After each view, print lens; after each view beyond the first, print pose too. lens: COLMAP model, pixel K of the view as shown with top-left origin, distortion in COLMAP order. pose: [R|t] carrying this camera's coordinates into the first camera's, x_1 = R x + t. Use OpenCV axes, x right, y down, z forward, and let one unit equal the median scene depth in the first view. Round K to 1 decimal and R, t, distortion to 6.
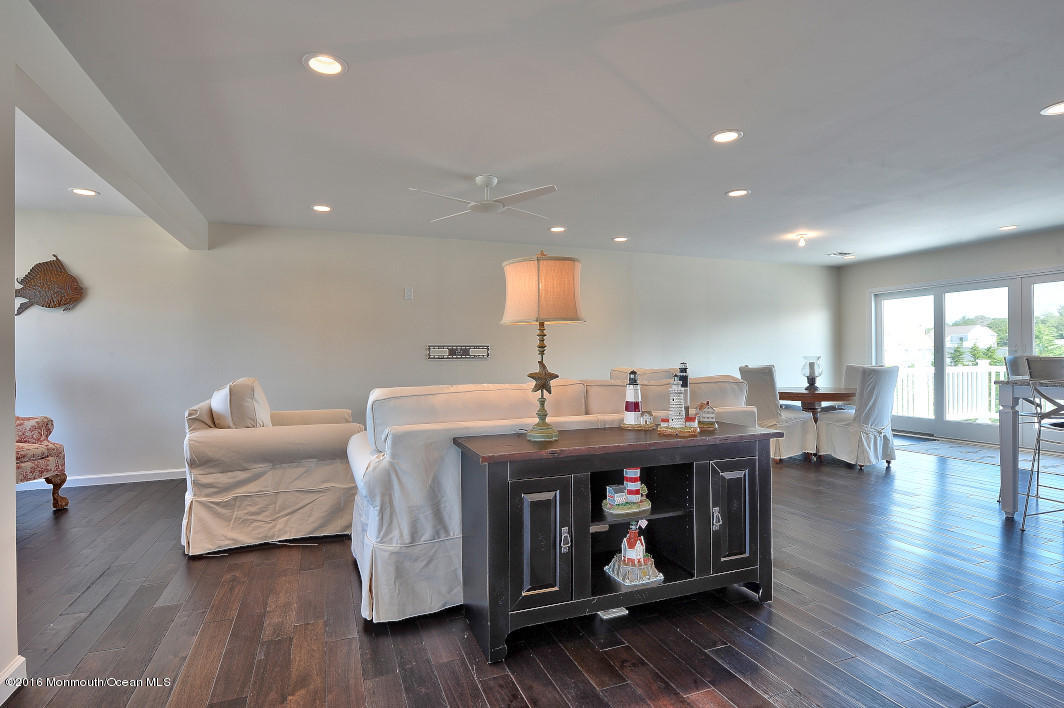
lens RADIAL K [[549.4, 0, 532.0], [0, 549.4, 354.0], [0, 0, 1]] dist [-0.000863, 0.000032]
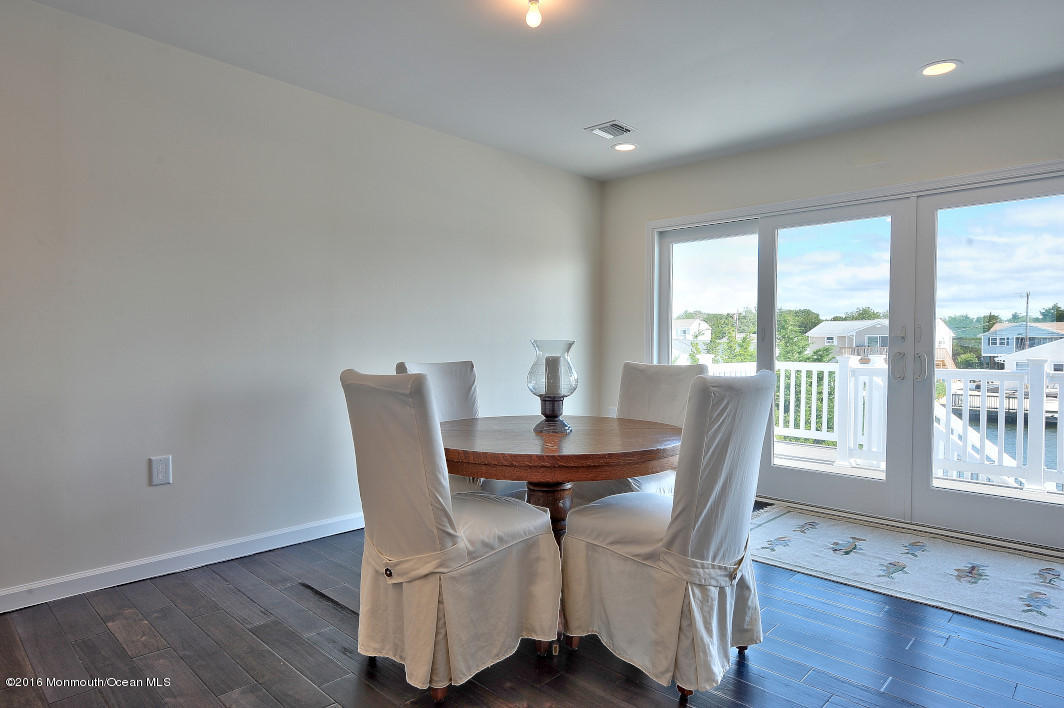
lens RADIAL K [[620.2, 0, 532.0], [0, 620.2, 354.0], [0, 0, 1]] dist [-0.000172, -0.000026]
pose [[0.908270, 0.009753, 0.418271, 0.316077], [-0.018460, 0.999689, 0.016776, 0.006042], [-0.417977, -0.022959, 0.908167, 0.615236]]
